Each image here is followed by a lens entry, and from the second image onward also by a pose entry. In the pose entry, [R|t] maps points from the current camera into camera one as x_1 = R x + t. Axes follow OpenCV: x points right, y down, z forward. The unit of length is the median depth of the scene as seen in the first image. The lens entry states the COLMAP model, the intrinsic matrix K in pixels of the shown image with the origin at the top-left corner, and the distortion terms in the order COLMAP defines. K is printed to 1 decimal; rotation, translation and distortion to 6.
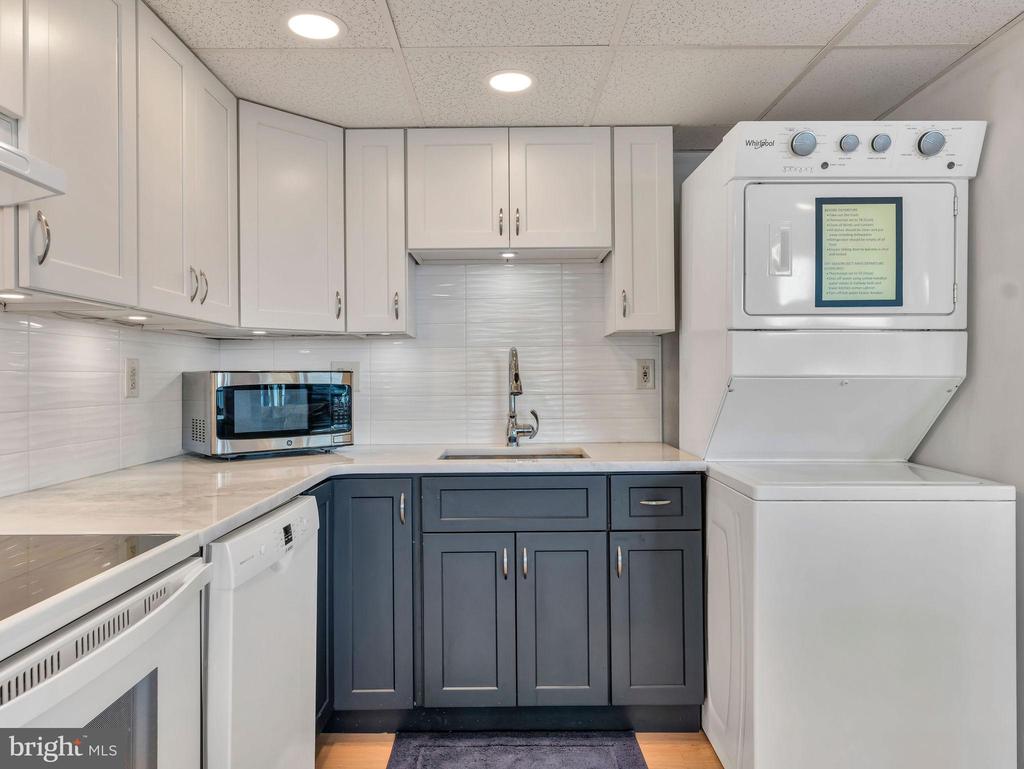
lens RADIAL K [[690.2, 0, 512.0], [0, 690.2, 384.5], [0, 0, 1]] dist [0.001472, -0.000617]
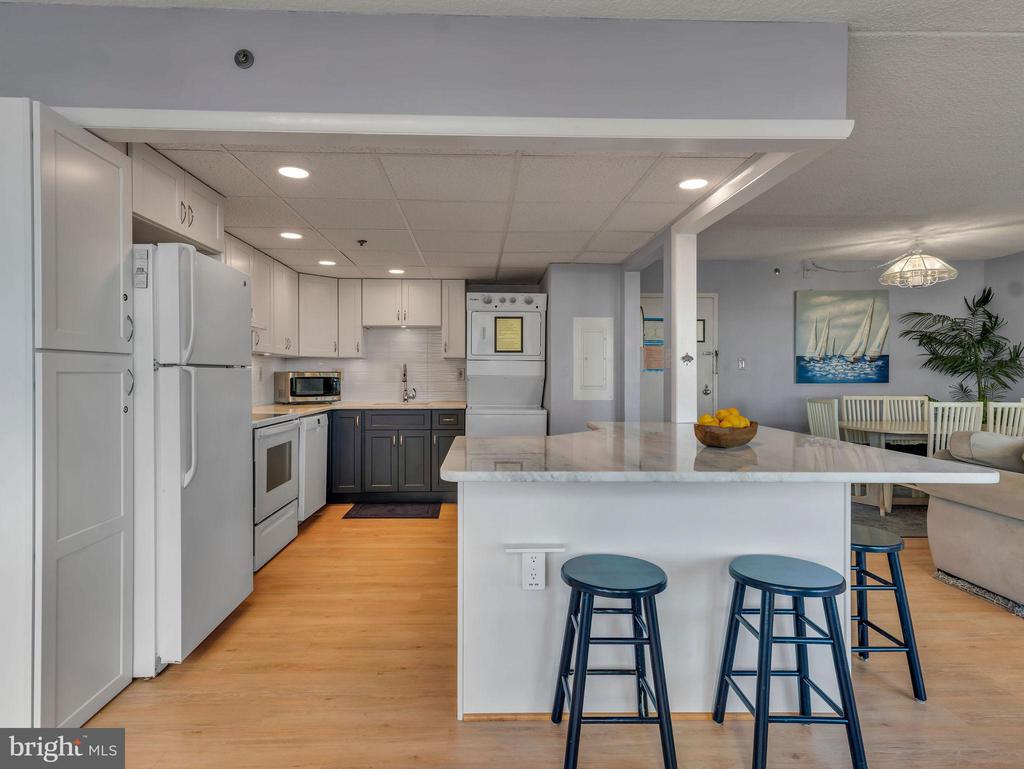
lens RADIAL K [[558.4, 0, 498.7], [0, 558.4, 381.6], [0, 0, 1]] dist [0.020158, 0.000145]
pose [[0.999460, 0.008369, 0.031771, 0.335292], [-0.008450, 0.999961, 0.002414, 0.007276], [-0.031749, -0.002682, 0.999492, -1.269137]]
